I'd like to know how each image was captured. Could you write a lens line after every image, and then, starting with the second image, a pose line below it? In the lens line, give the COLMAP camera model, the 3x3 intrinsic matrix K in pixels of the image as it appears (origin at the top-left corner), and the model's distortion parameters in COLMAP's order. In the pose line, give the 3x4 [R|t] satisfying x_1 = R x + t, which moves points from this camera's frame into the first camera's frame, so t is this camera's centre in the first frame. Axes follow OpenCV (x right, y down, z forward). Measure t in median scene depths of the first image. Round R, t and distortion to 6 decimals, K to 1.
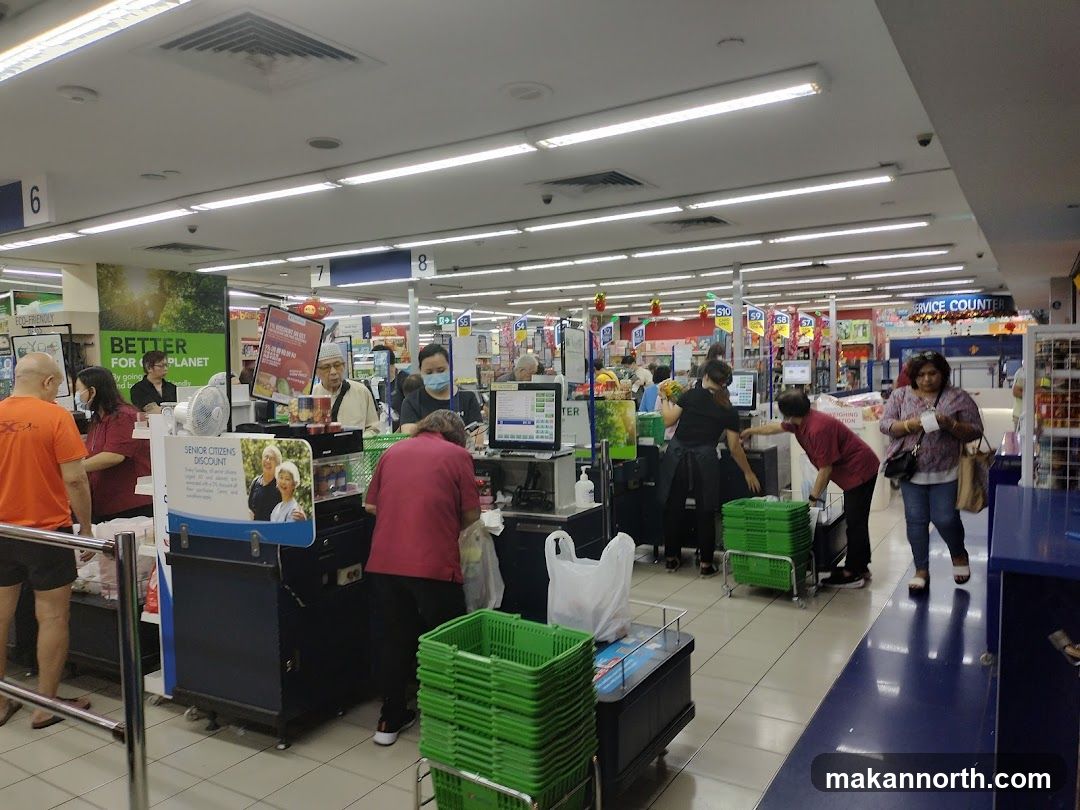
lens RADIAL K [[835.7, 0, 541.2], [0, 835.7, 402.6], [0, 0, 1]] dist [0.030199, -0.007448]
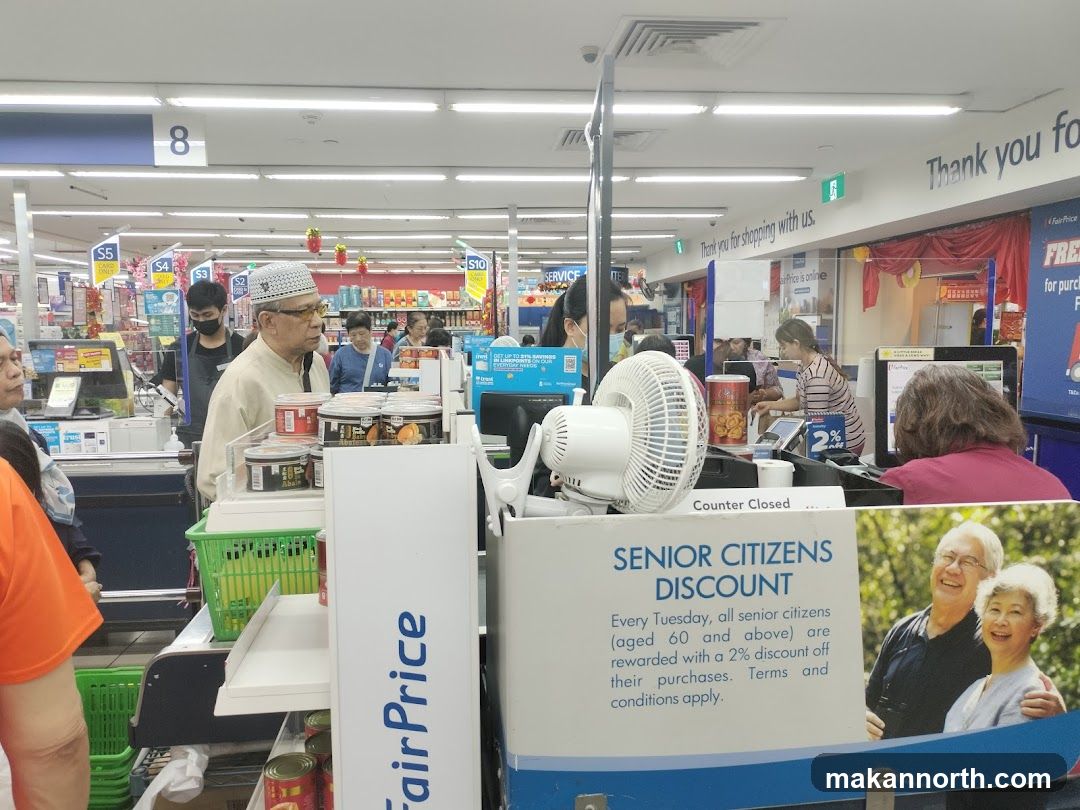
lens RADIAL K [[835.7, 0, 540.5], [0, 835.7, 411.7], [0, 0, 1]] dist [0.030199, -0.007448]
pose [[0.792320, -0.040012, 0.608792, -0.659360], [0.009776, 0.998552, 0.052905, -0.015614], [-0.610027, -0.035966, 0.791564, 0.808933]]
